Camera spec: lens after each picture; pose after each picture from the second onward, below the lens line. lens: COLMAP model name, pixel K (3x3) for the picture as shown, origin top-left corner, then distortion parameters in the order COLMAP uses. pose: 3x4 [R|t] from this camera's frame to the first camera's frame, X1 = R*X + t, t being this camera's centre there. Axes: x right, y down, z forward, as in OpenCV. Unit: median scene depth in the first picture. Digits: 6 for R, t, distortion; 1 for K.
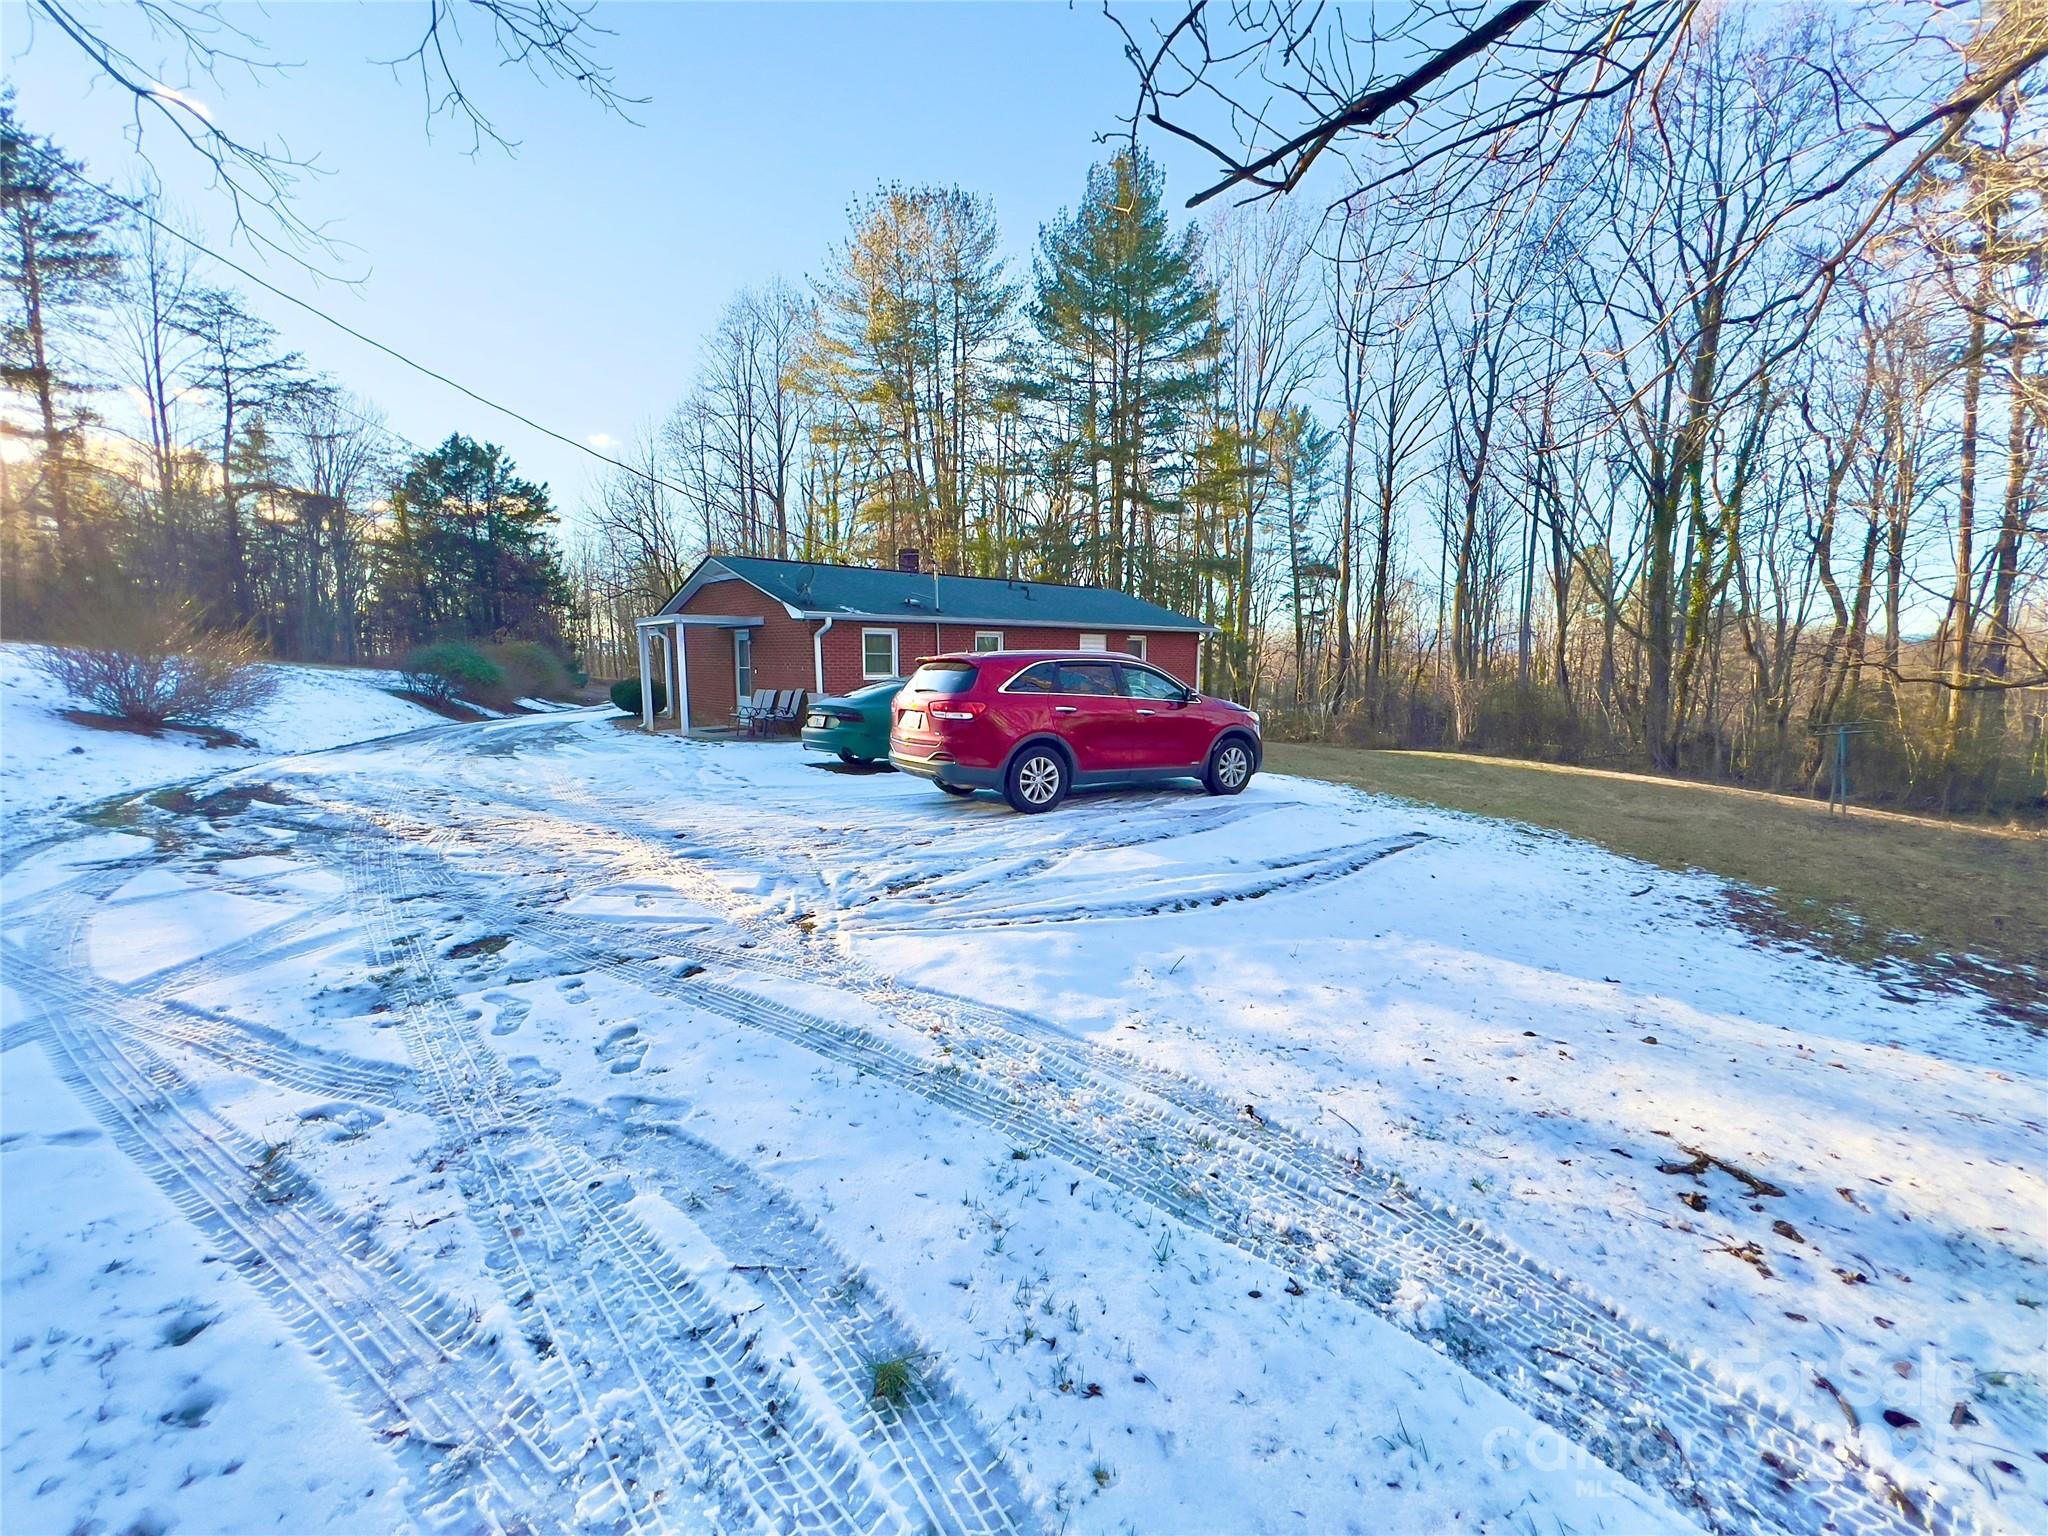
lens RADIAL K [[826.7, 0, 1024.0], [0, 826.7, 768.0], [0, 0, 1]] dist [0.009417, -0.000234]
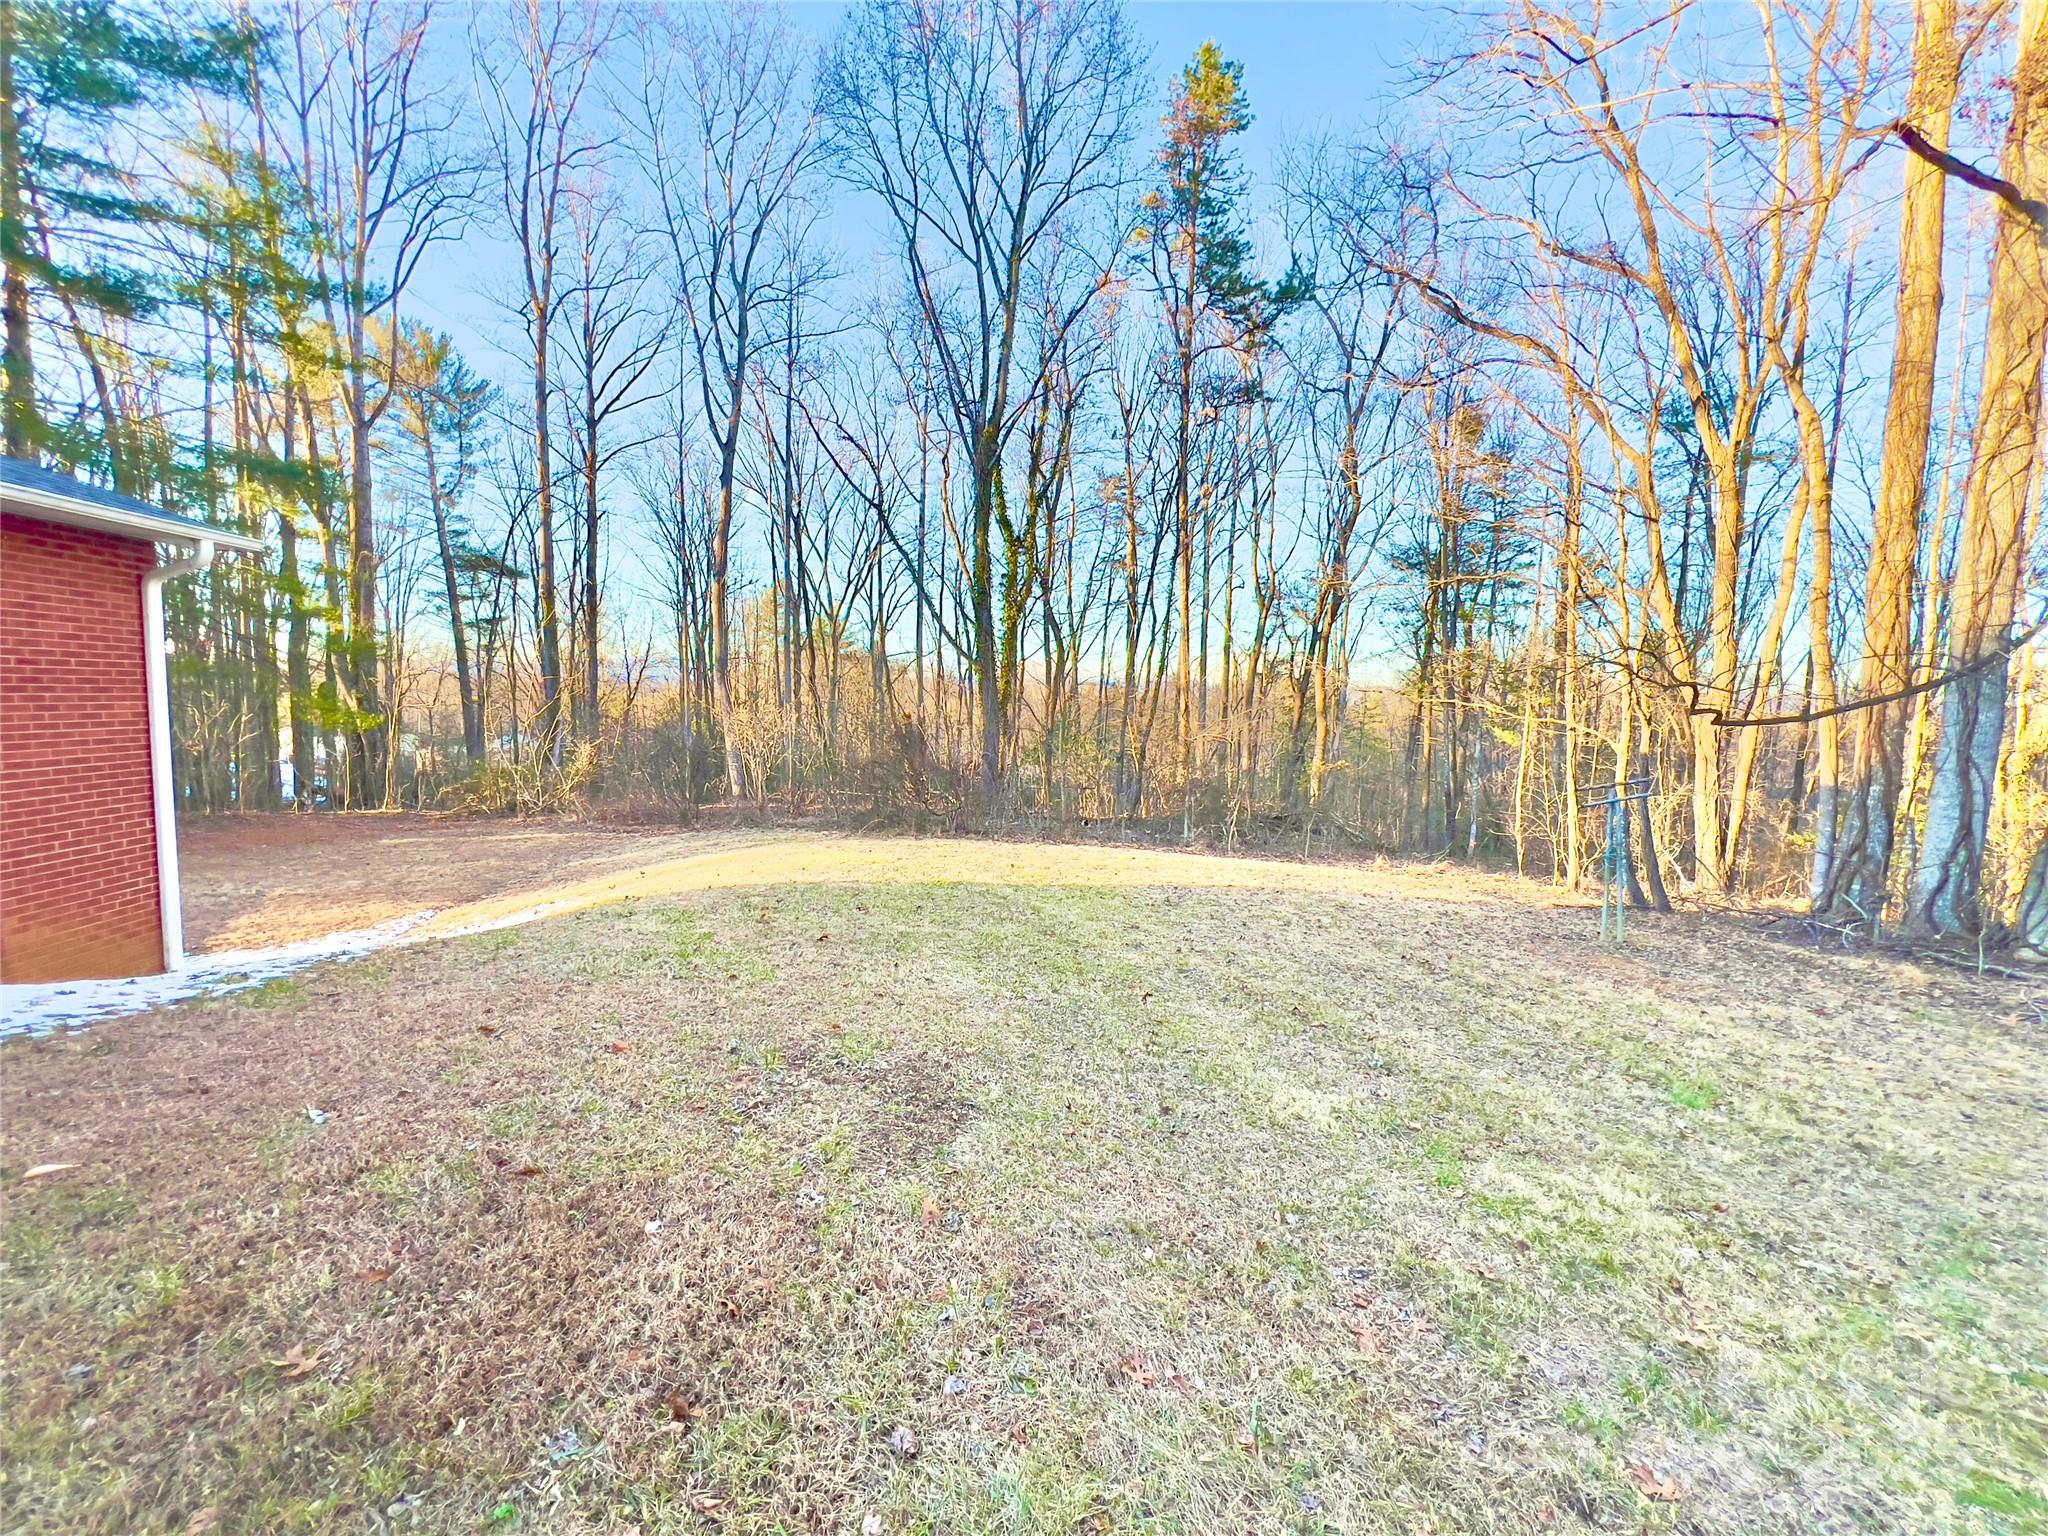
lens RADIAL K [[826.7, 0, 1024.0], [0, 826.7, 768.0], [0, 0, 1]] dist [0.009417, -0.000234]
pose [[0.605931, -0.057291, 0.793451, 0.061262], [0.082919, 0.996519, 0.008631, -0.026470], [-0.791184, 0.060562, 0.608572, 0.228047]]
